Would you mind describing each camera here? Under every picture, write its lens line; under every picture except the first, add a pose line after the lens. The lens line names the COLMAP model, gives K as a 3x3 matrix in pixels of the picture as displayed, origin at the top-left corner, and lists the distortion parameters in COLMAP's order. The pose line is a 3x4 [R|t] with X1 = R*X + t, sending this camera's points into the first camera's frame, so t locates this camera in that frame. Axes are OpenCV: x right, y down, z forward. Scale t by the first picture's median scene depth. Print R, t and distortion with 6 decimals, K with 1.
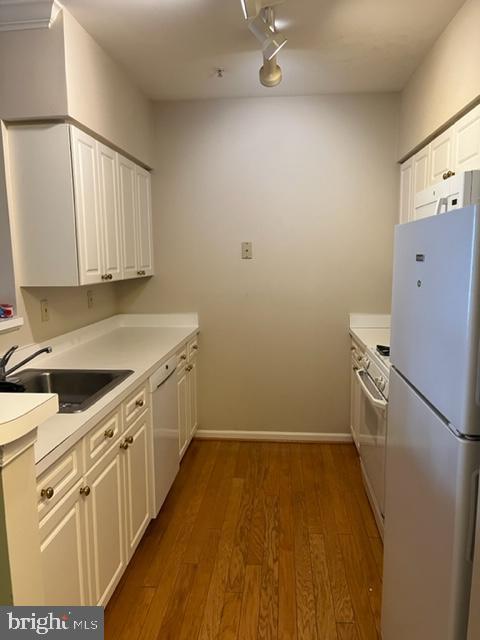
lens RADIAL K [[480.5, 0, 240.0], [0, 480.5, 320.0], [0, 0, 1]] dist [0.065145, -0.096896]
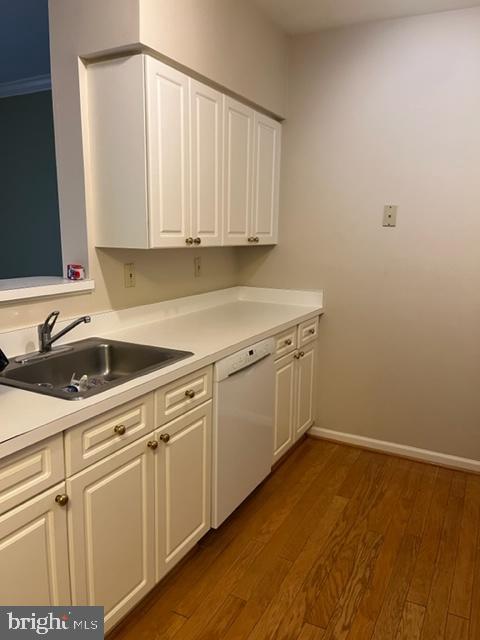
lens RADIAL K [[480.5, 0, 240.0], [0, 480.5, 320.0], [0, 0, 1]] dist [0.065145, -0.096896]
pose [[0.923724, 0.094890, -0.371119, 0.136337], [-0.076135, 0.994983, 0.064903, -0.010818], [0.375415, -0.031698, 0.926315, 0.231752]]
